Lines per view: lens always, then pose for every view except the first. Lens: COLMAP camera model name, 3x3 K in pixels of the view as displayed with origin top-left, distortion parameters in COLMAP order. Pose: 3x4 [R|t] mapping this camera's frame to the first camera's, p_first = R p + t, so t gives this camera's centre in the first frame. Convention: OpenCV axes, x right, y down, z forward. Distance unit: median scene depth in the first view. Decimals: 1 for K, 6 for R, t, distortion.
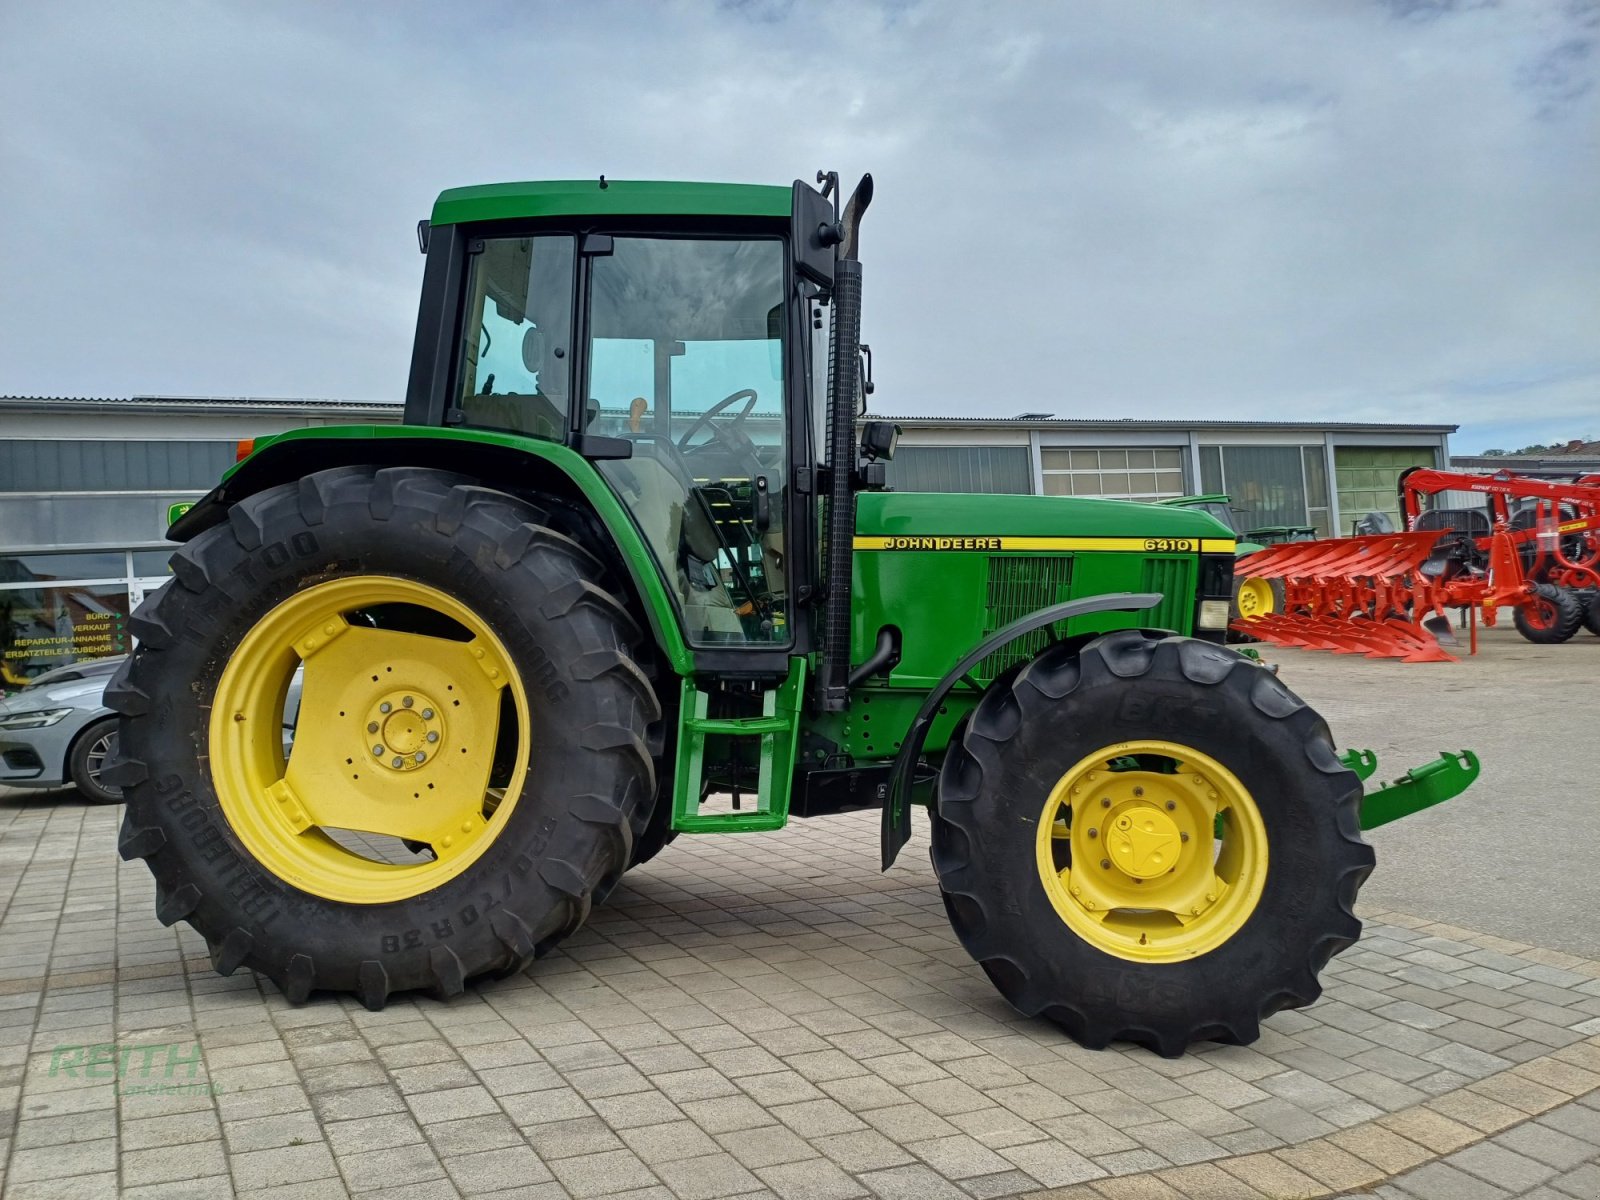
lens RADIAL K [[1145.5, 0, 782.1], [0, 1145.5, 605.3], [0, 0, 1]] dist [0.085262, -0.085668]
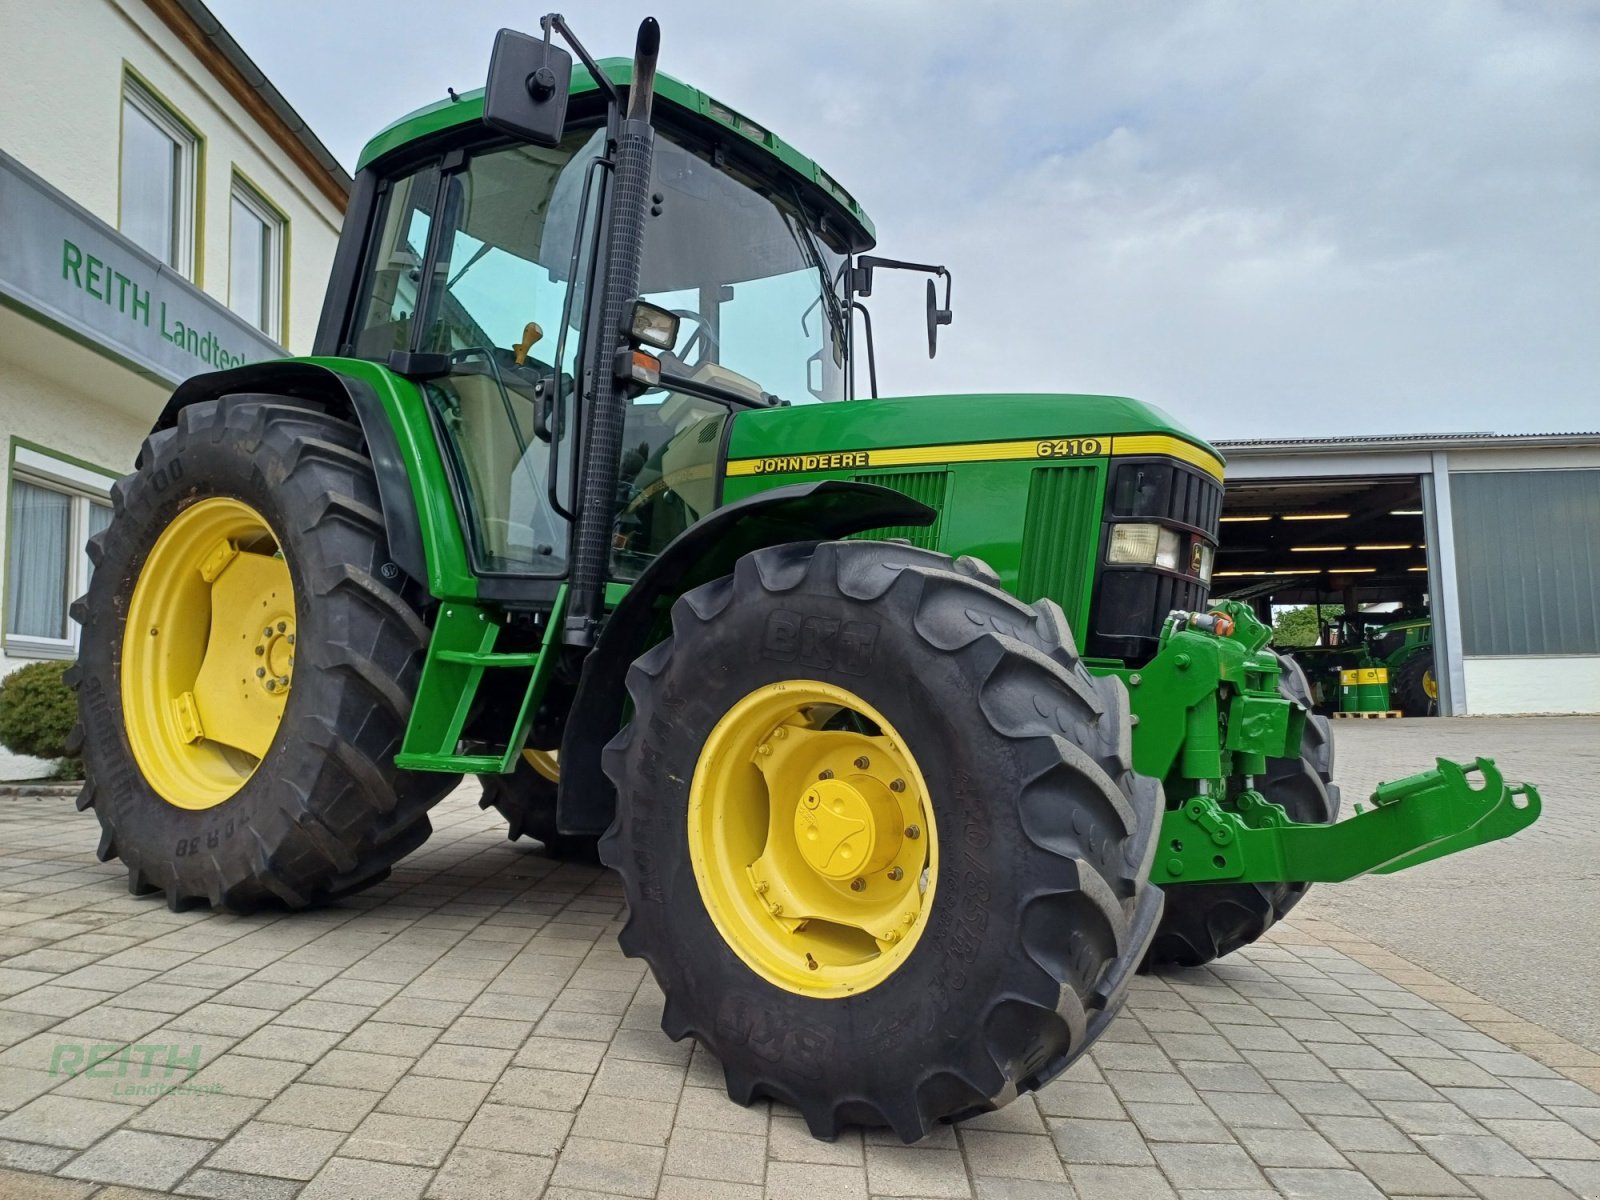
lens RADIAL K [[1145.5, 0, 782.1], [0, 1145.5, 605.3], [0, 0, 1]] dist [0.085262, -0.085668]
pose [[0.866561, 0.016314, -0.498805, 0.621736], [-0.041843, 0.998322, -0.040041, 0.093639], [0.497314, 0.055570, 0.865789, 0.348951]]
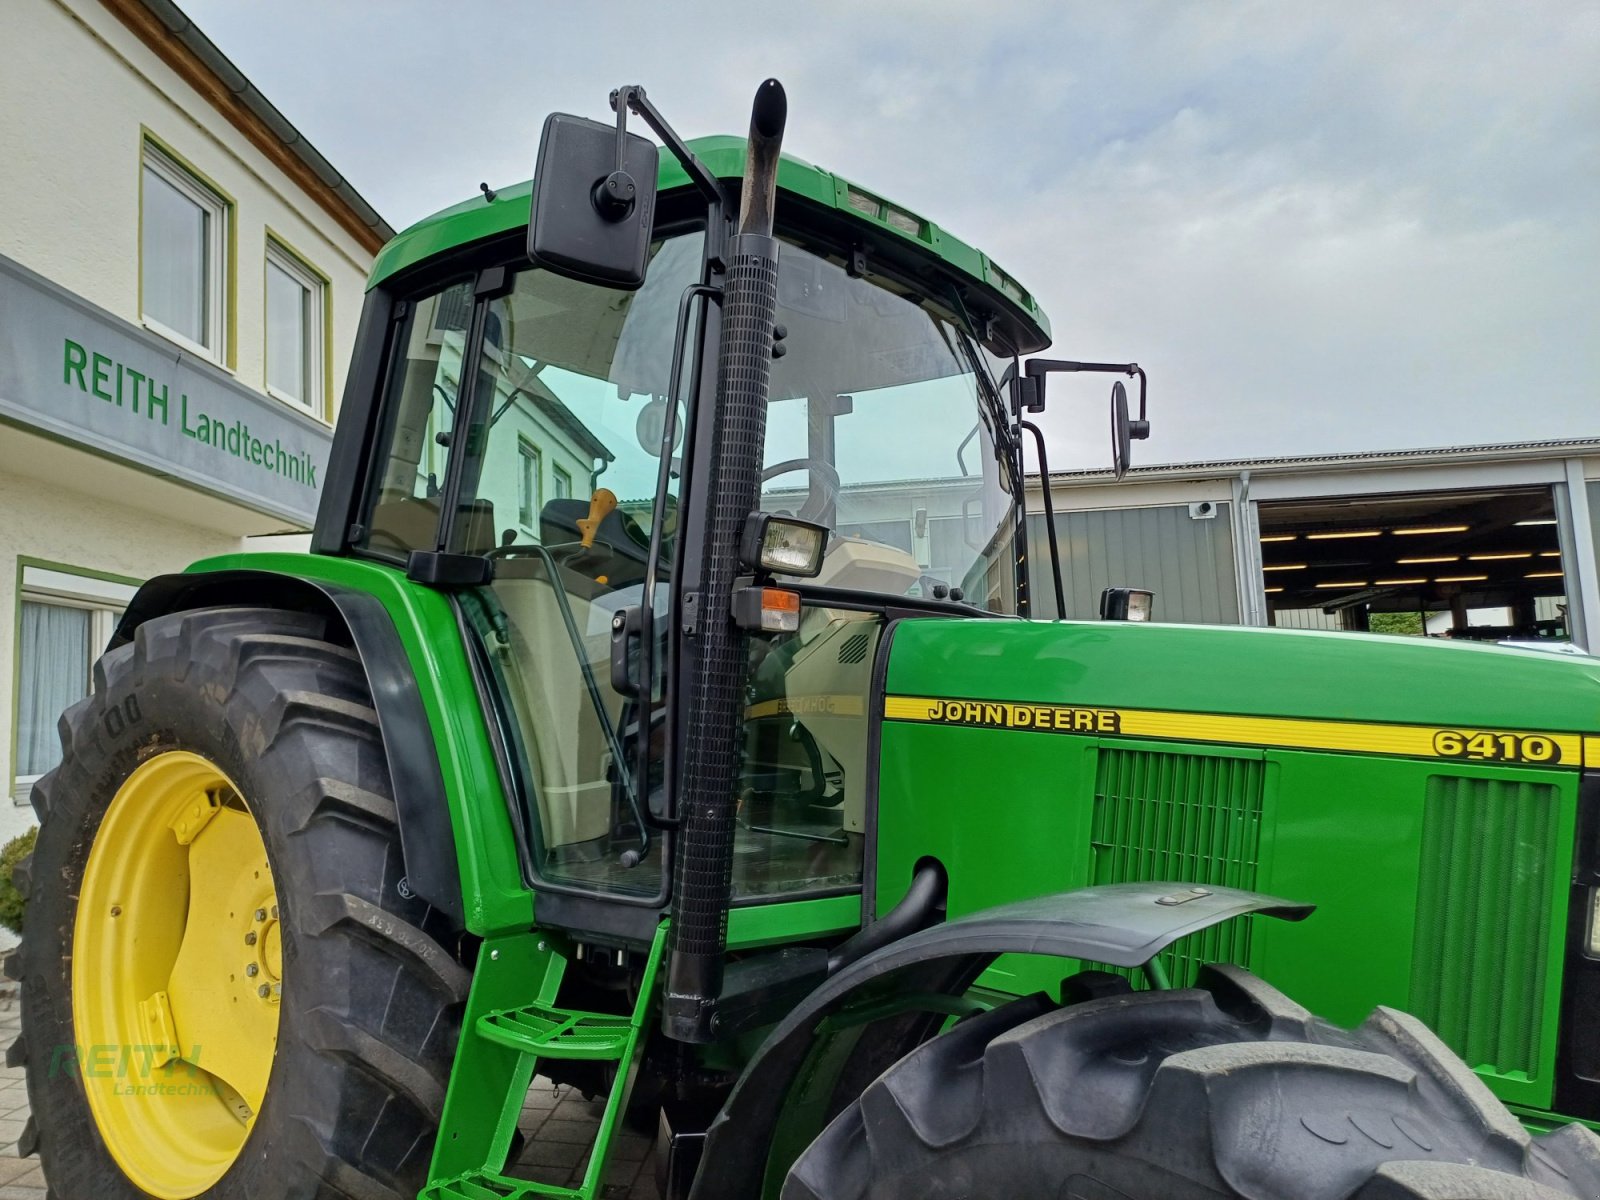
lens RADIAL K [[1159.3, 0, 773.8], [0, 1159.3, 601.5], [0, 0, 1]] dist [0.078228, -0.072507]
pose [[0.835919, -0.016108, -0.548616, 0.406841], [-0.015142, 0.998512, -0.052389, -0.090959], [0.548644, 0.052100, 0.834431, 0.560845]]
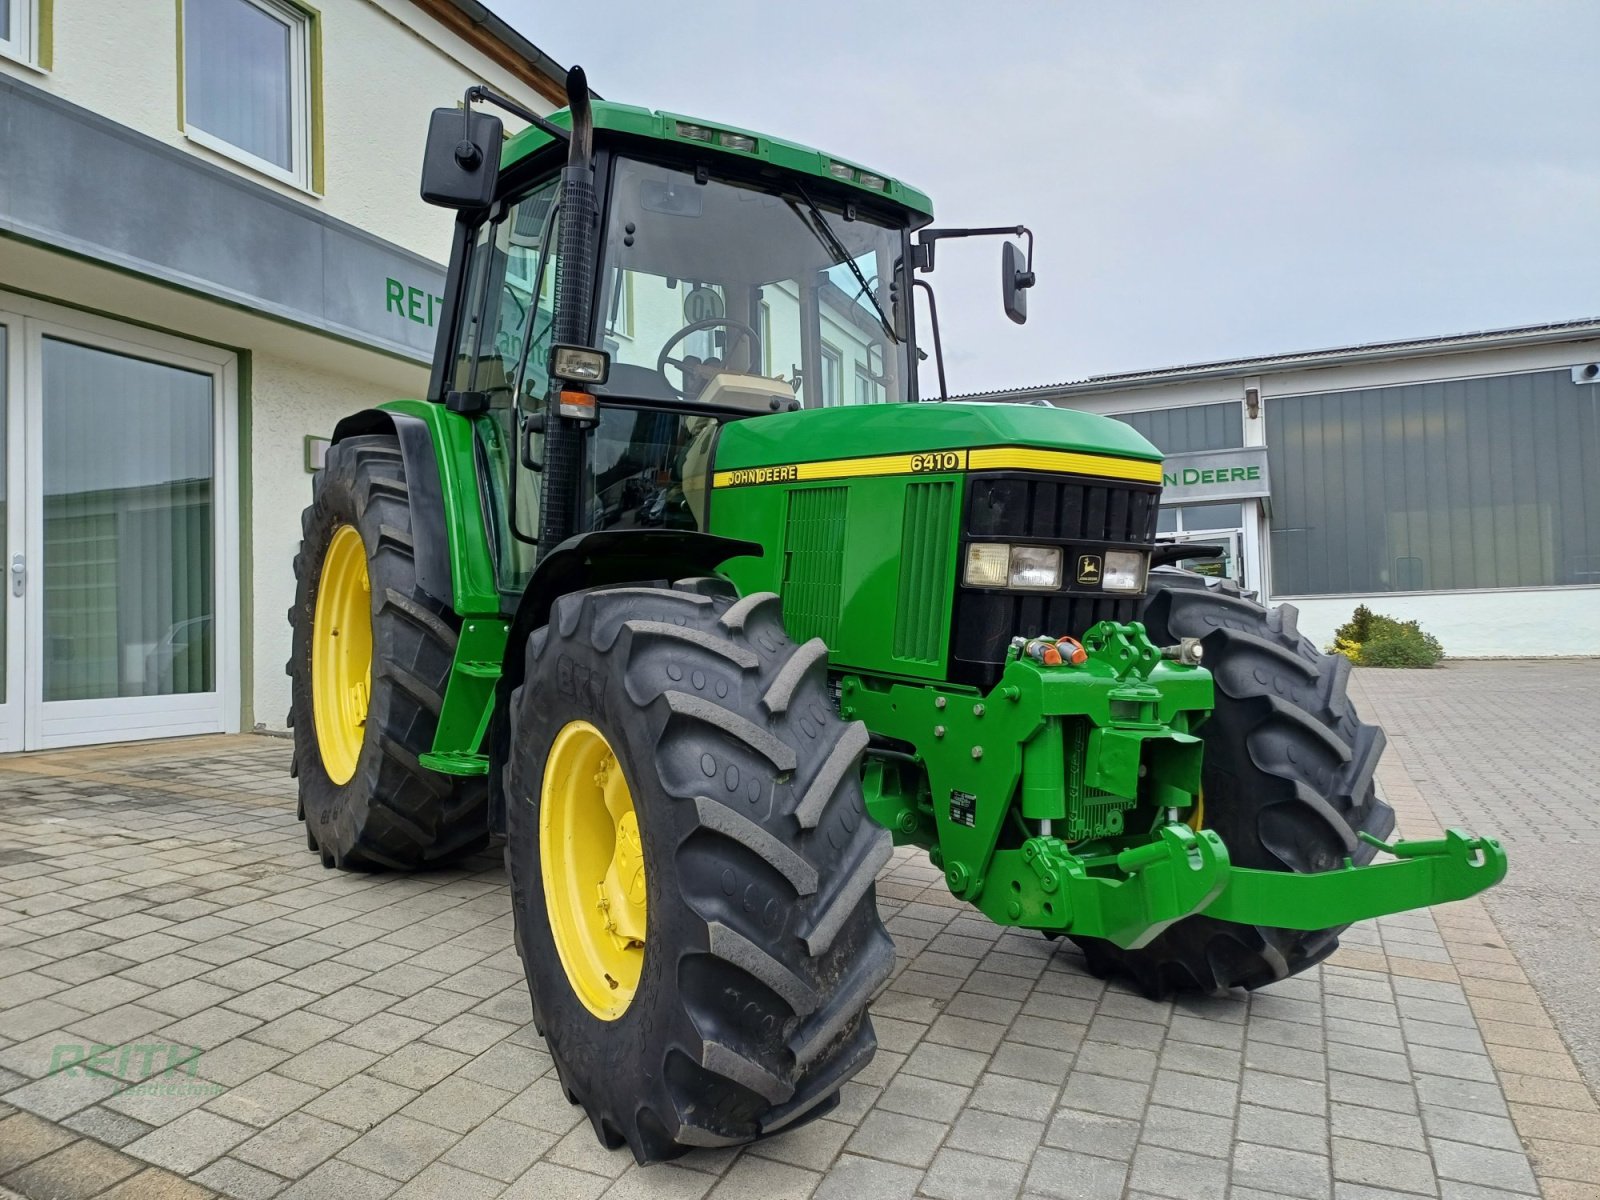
lens RADIAL K [[1141.3, 0, 796.1], [0, 1141.3, 593.5], [0, 0, 1]] dist [0.109811, -0.127663]
pose [[0.630006, 0.028062, -0.776083, 0.935179], [-0.011210, 0.999571, 0.027043, 0.009374], [0.776510, -0.008337, 0.630050, 0.591807]]
